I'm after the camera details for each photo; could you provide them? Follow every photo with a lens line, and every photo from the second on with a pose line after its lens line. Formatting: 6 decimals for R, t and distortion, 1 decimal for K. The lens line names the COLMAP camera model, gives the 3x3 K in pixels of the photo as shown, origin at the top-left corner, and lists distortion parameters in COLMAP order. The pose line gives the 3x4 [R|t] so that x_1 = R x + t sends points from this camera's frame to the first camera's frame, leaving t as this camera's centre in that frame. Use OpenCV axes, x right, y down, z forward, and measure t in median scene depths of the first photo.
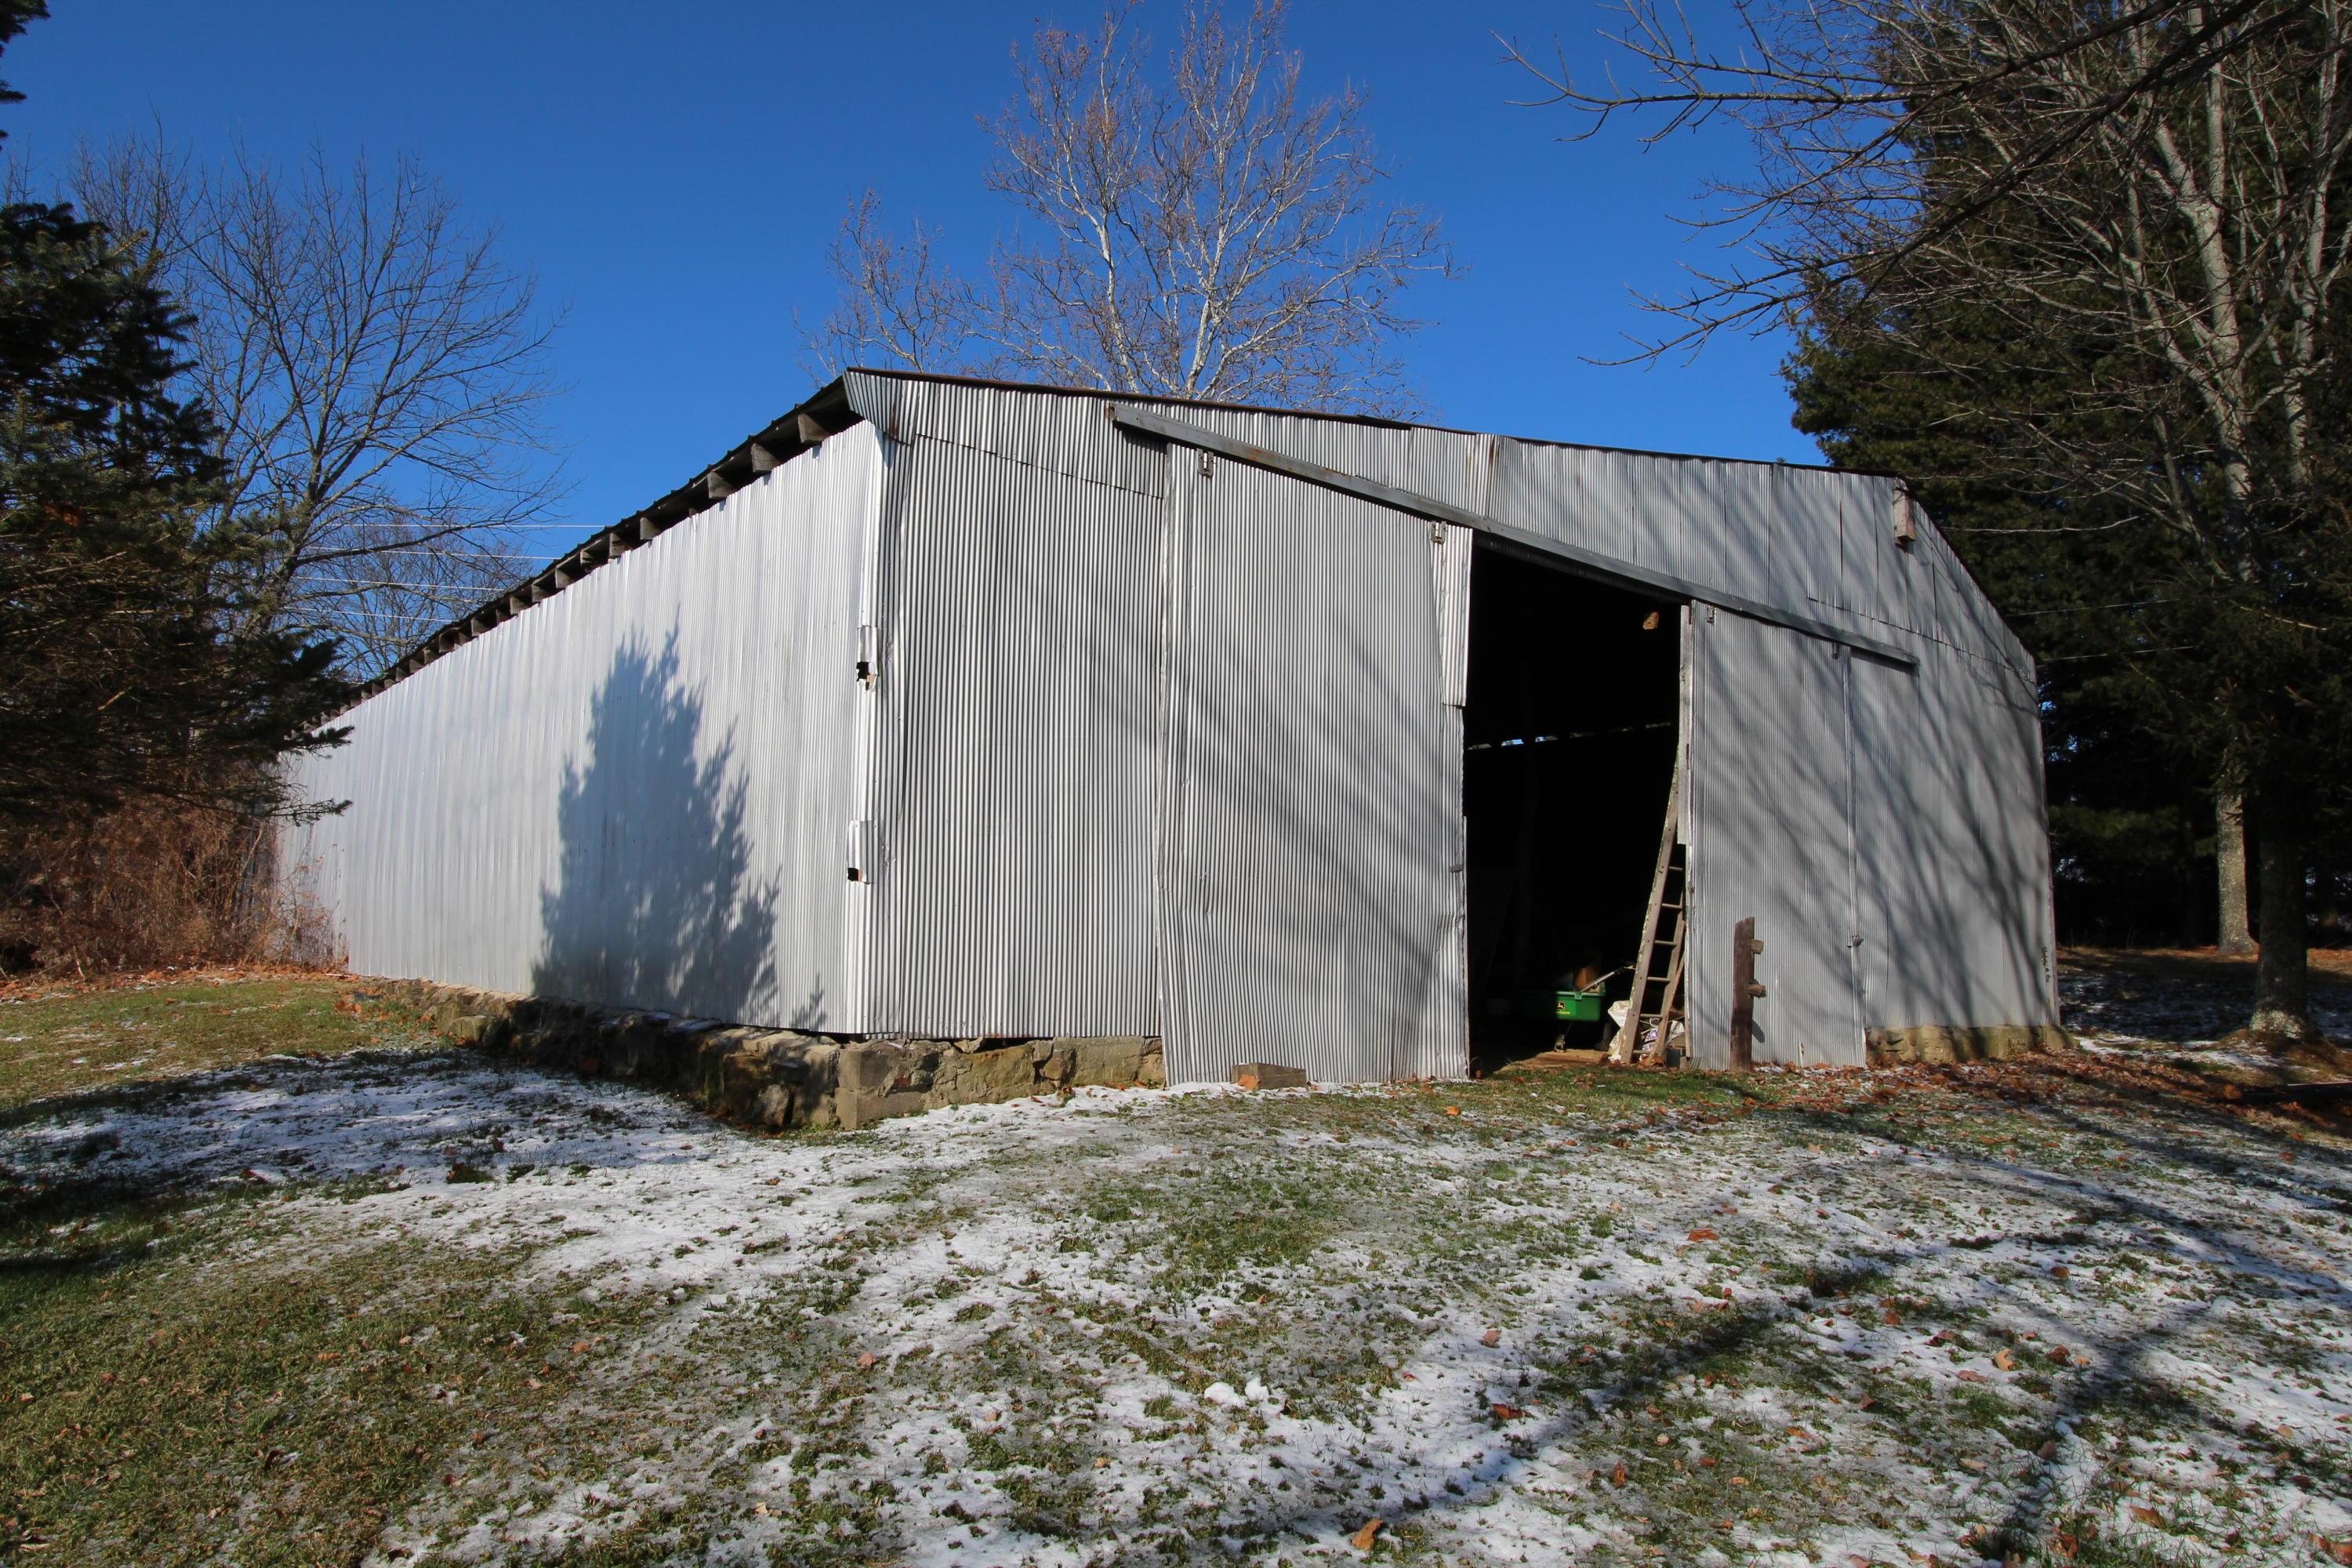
lens RADIAL K [[1908.8, 0, 1176.4], [0, 1908.8, 785.3], [0, 0, 1]] dist [0.004410, 0.002073]
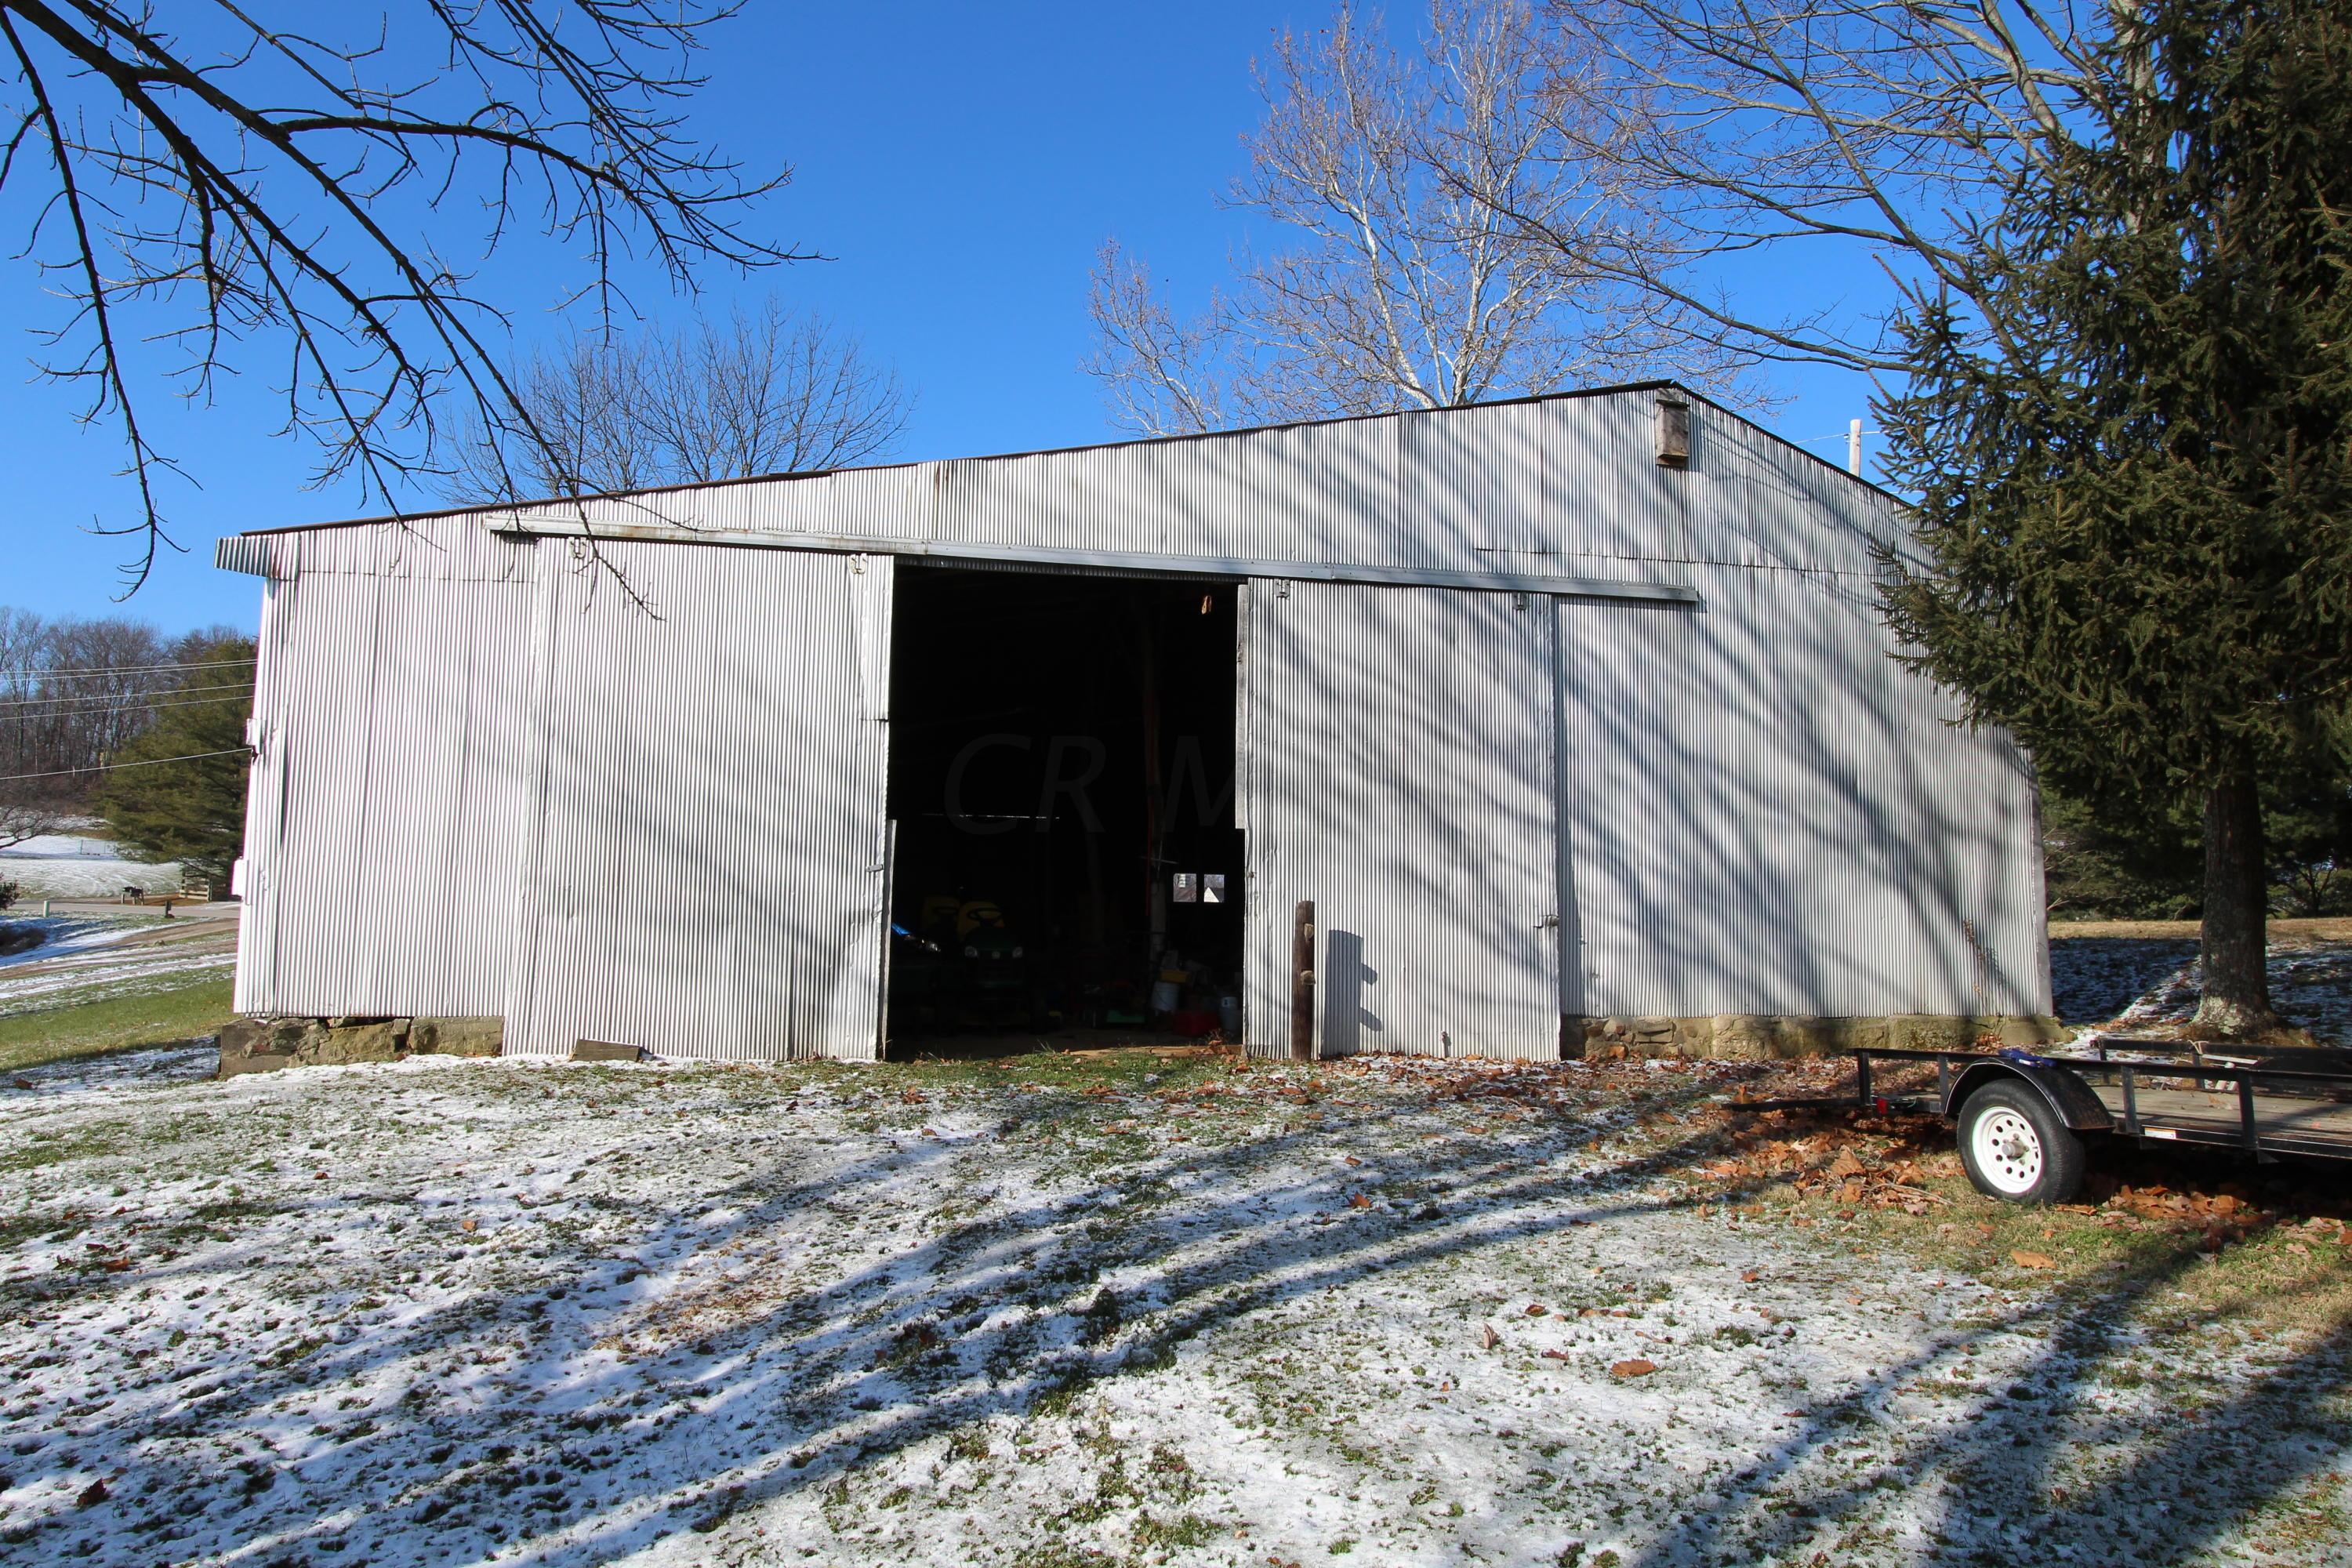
lens RADIAL K [[1908.8, 0, 1175.7], [0, 1908.8, 785.1], [0, 0, 1]] dist [0.004410, 0.002073]
pose [[0.816667, -0.061421, -0.573831, 0.949671], [0.067893, 0.997641, -0.010161, 0.019953], [0.573101, -0.030660, 0.818911, 0.203184]]
